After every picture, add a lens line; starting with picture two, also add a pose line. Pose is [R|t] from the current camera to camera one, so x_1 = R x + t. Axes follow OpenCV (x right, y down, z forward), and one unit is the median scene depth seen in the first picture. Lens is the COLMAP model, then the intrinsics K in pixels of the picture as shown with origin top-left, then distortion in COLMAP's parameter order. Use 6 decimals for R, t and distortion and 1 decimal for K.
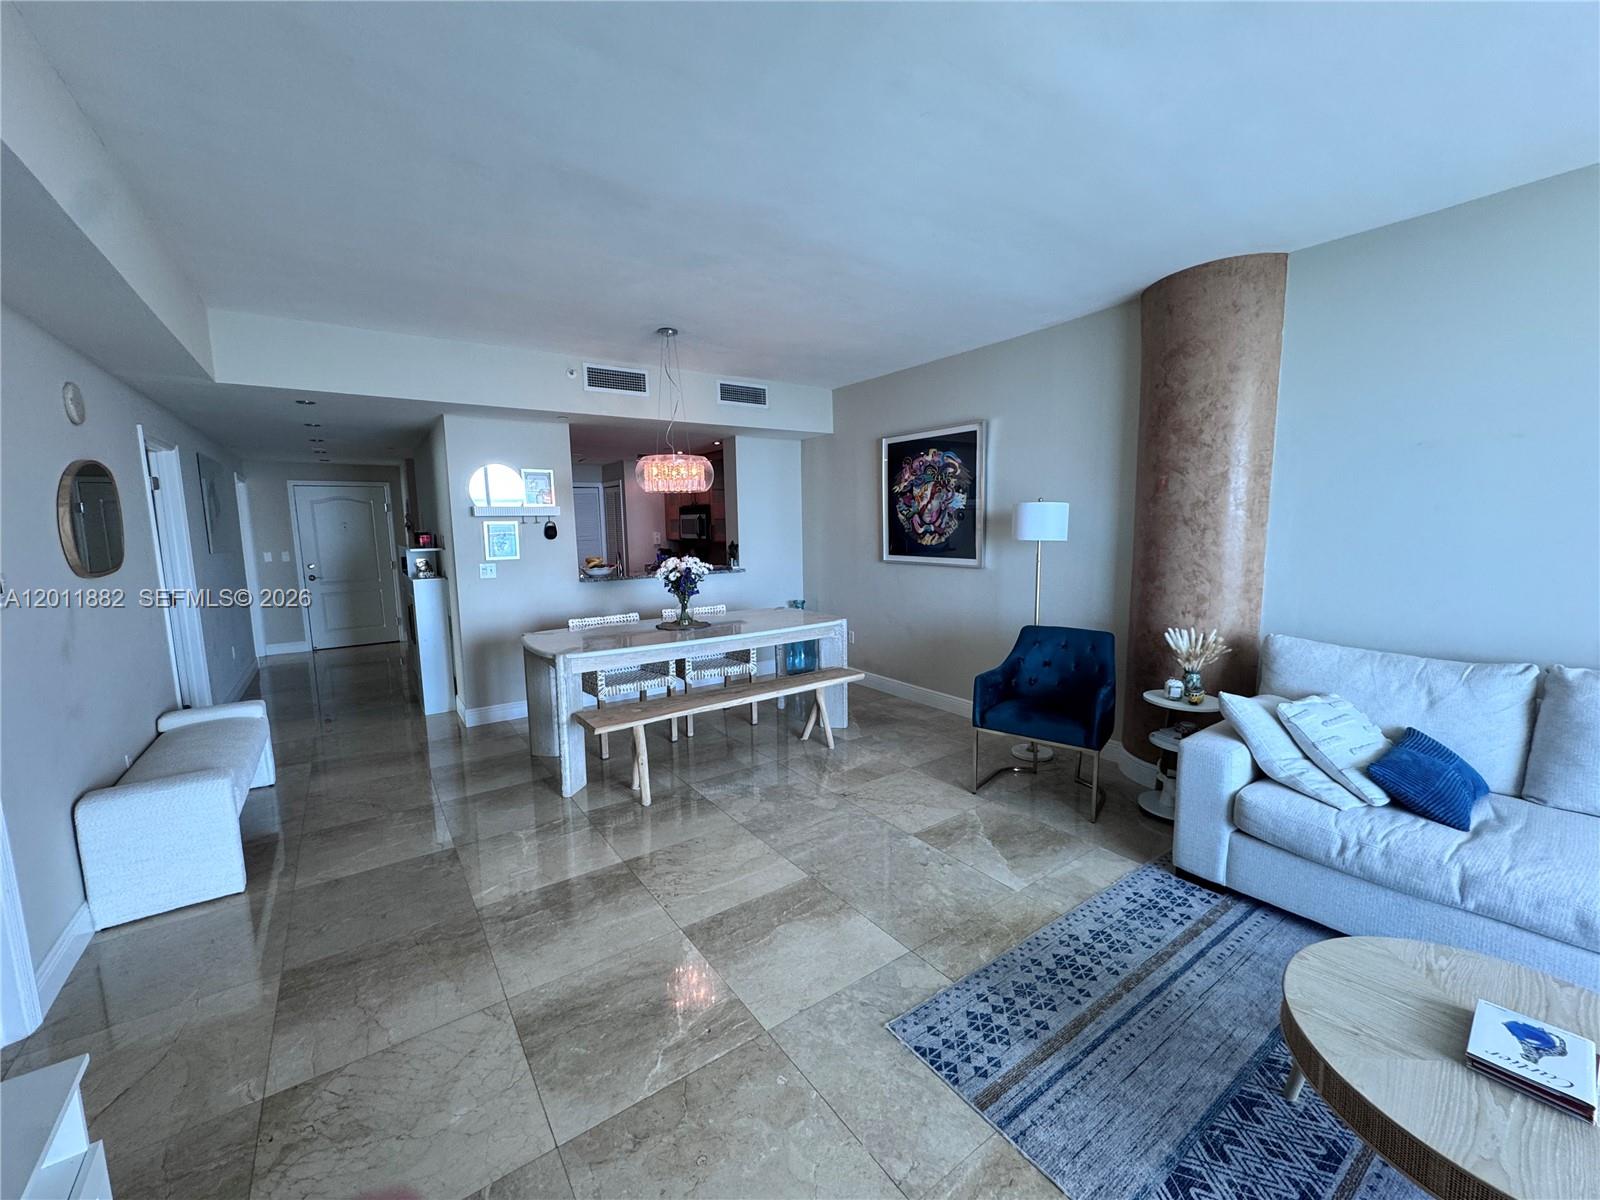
lens RADIAL K [[638.2, 0, 801.2], [0, 638.2, 602.7], [0, 0, 1]] dist [-0.002993, 0.000093]
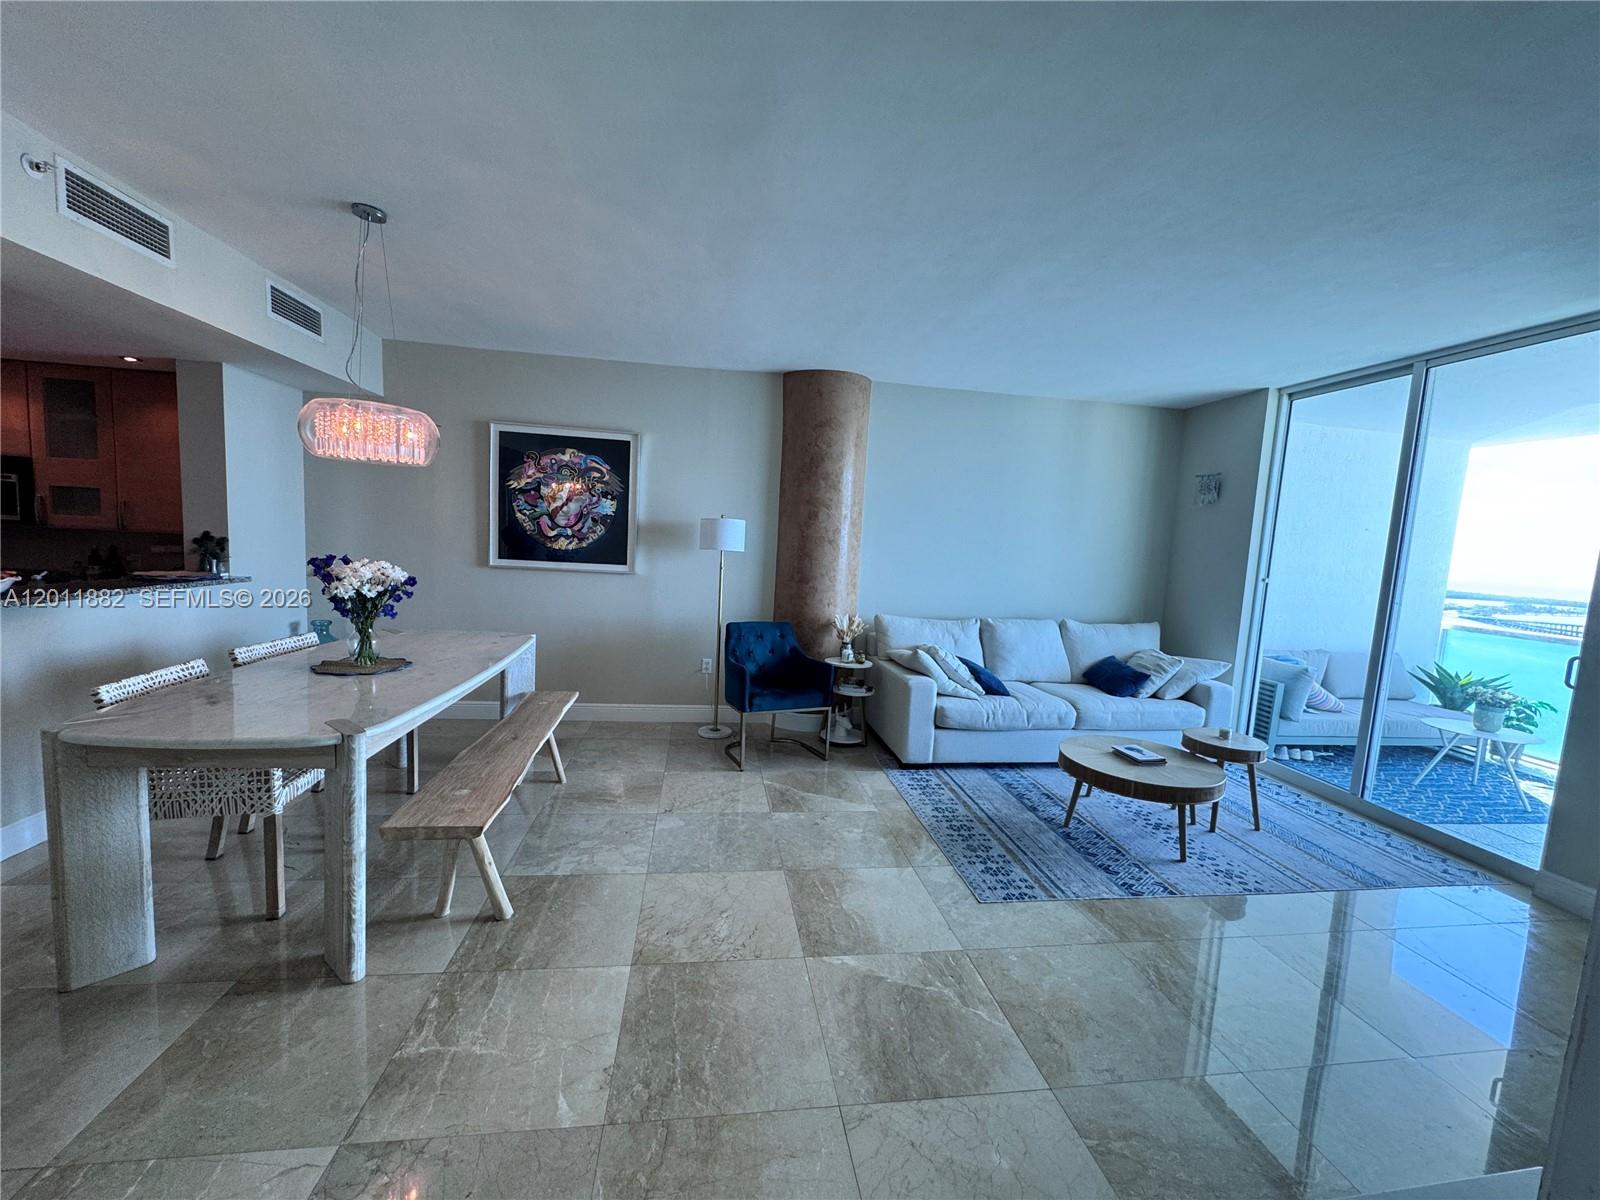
lens RADIAL K [[637.4, 0, 799.7], [0, 637.4, 601.8], [0, 0, 1]] dist [-0.001823, 0.000002]
pose [[0.451392, -0.047498, 0.891061, -0.519217], [0.049347, 0.998383, 0.028221, -0.024339], [-0.890960, 0.031232, 0.453006, 0.284074]]
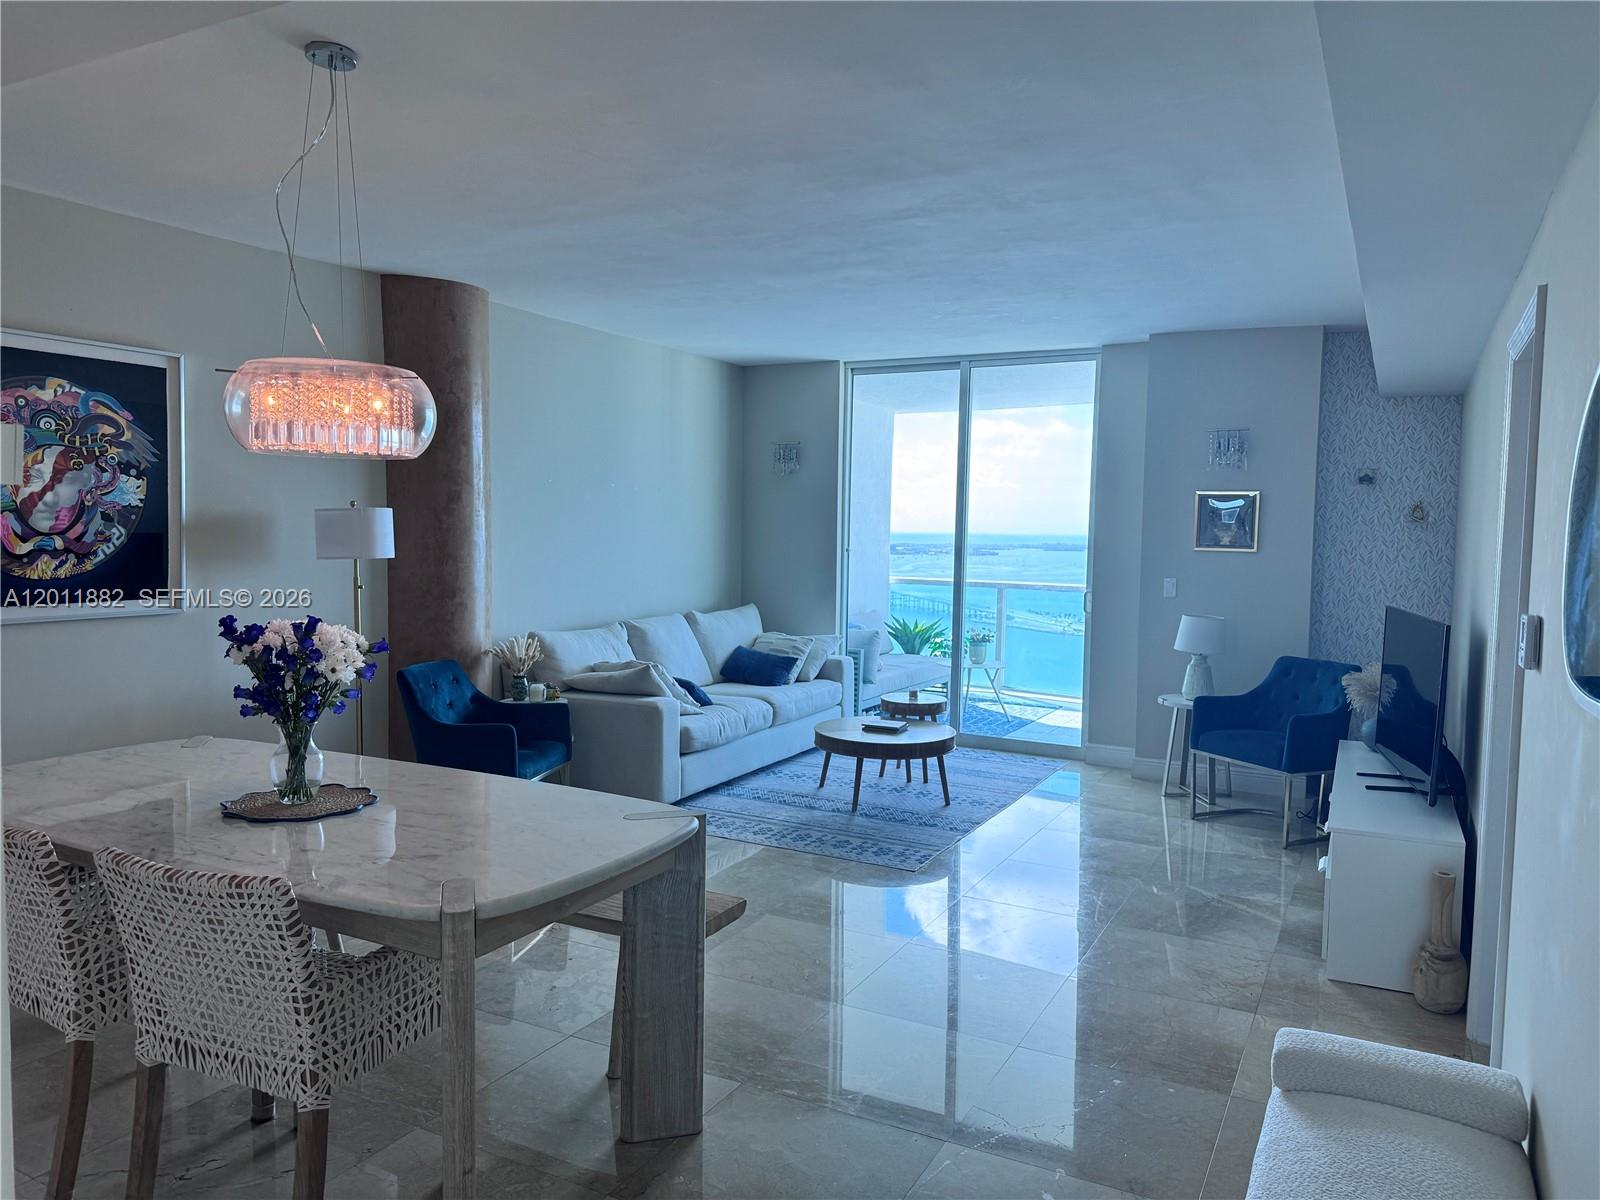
lens RADIAL K [[1115.2, 0, 804.0], [0, 1115.2, 597.6], [0, 0, 1]] dist [0.115622, -0.140901]
pose [[-0.451270, -0.048508, 0.891068, -0.851232], [0.104078, 0.988846, 0.106540, -0.116194], [-0.886297, 0.140818, -0.441188, 0.943049]]
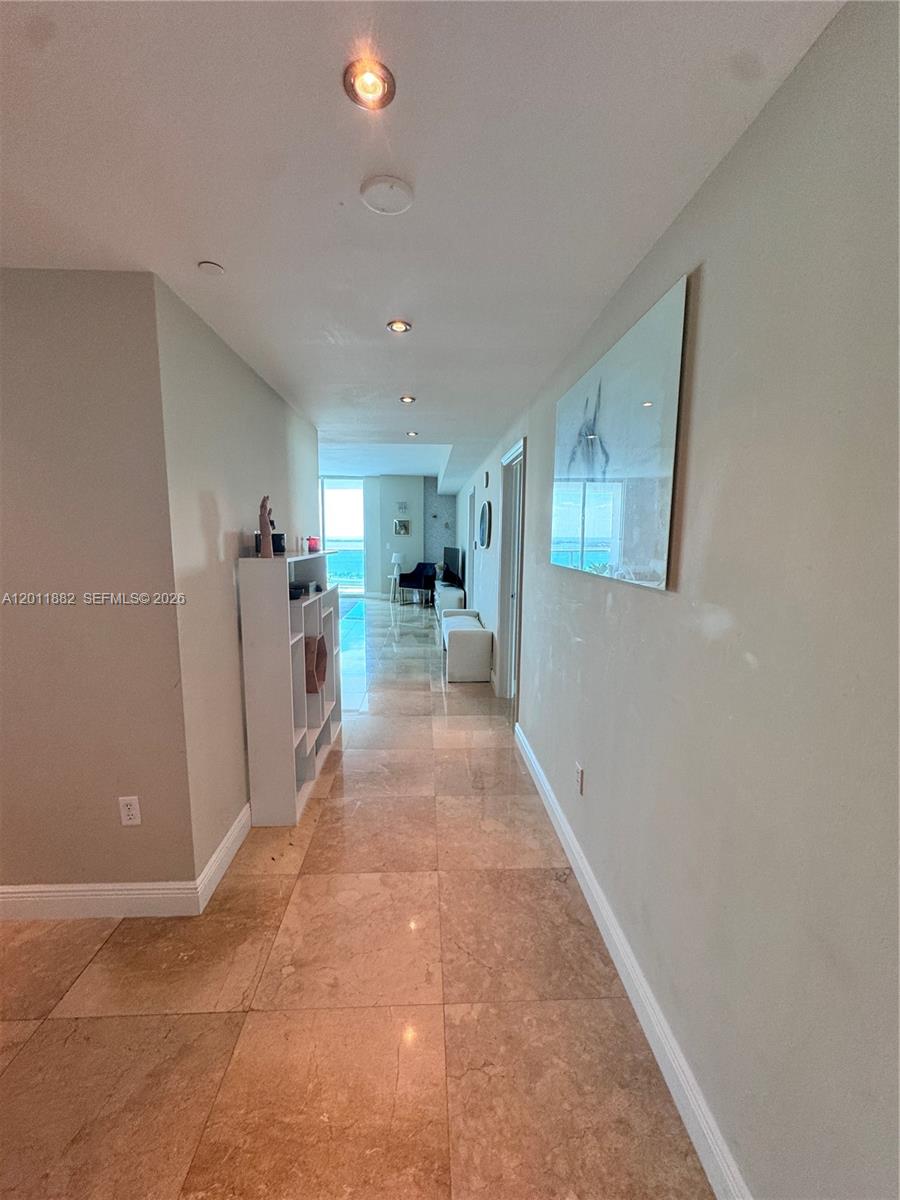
lens RADIAL K [[478.6, 0, 448.8], [0, 478.6, 599.3], [0, 0, 1]] dist [-0.002993, 0.000093]
pose [[-0.842886, -0.062778, 0.534417, -1.206151], [0.074052, 0.970188, 0.230763, -0.176828], [-0.532972, 0.234081, -0.813109, 1.595719]]
